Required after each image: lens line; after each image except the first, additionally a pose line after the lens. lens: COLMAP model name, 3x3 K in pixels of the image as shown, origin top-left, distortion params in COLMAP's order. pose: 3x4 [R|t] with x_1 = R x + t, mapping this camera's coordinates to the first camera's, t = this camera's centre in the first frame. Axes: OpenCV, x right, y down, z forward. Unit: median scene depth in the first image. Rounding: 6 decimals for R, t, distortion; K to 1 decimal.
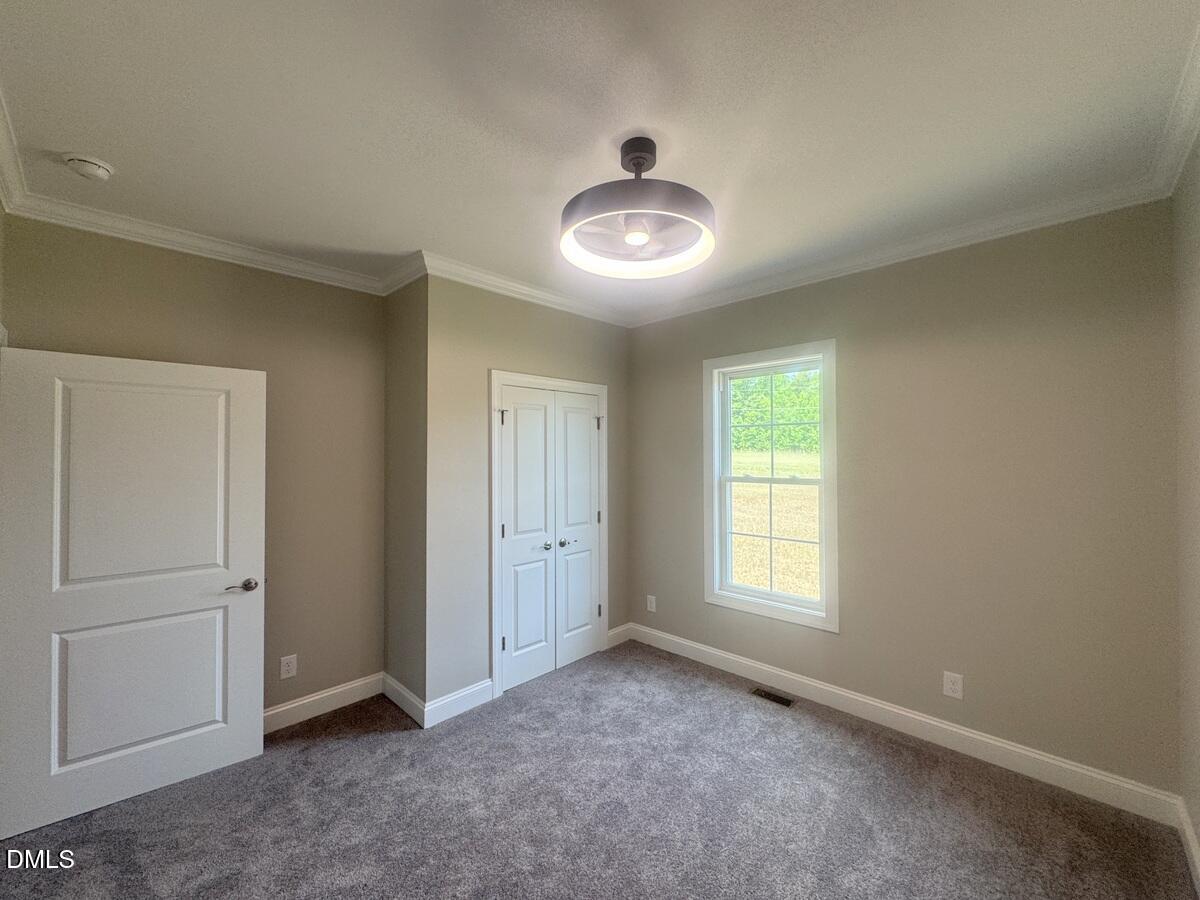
lens RADIAL K [[478.6, 0, 600.0], [0, 478.6, 450.0], [0, 0, 1]] dist [-0.001893, 0.000029]
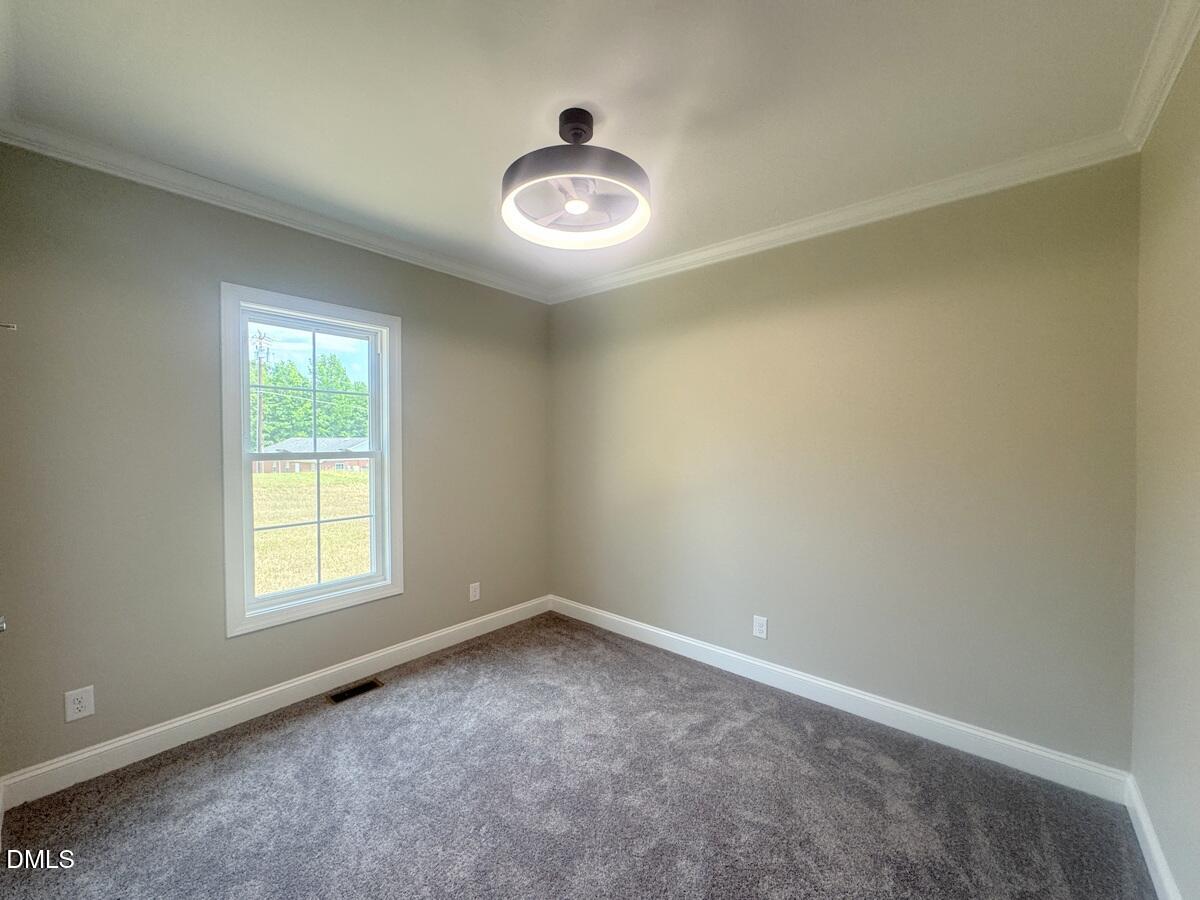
lens RADIAL K [[478.6, 0, 600.0], [0, 478.6, 450.0], [0, 0, 1]] dist [-0.001893, 0.000029]
pose [[-0.073854, -0.019177, 0.997085, -0.563223], [-0.019158, 0.999658, 0.017808, 0.030925], [-0.997085, -0.017787, -0.074196, 0.599482]]
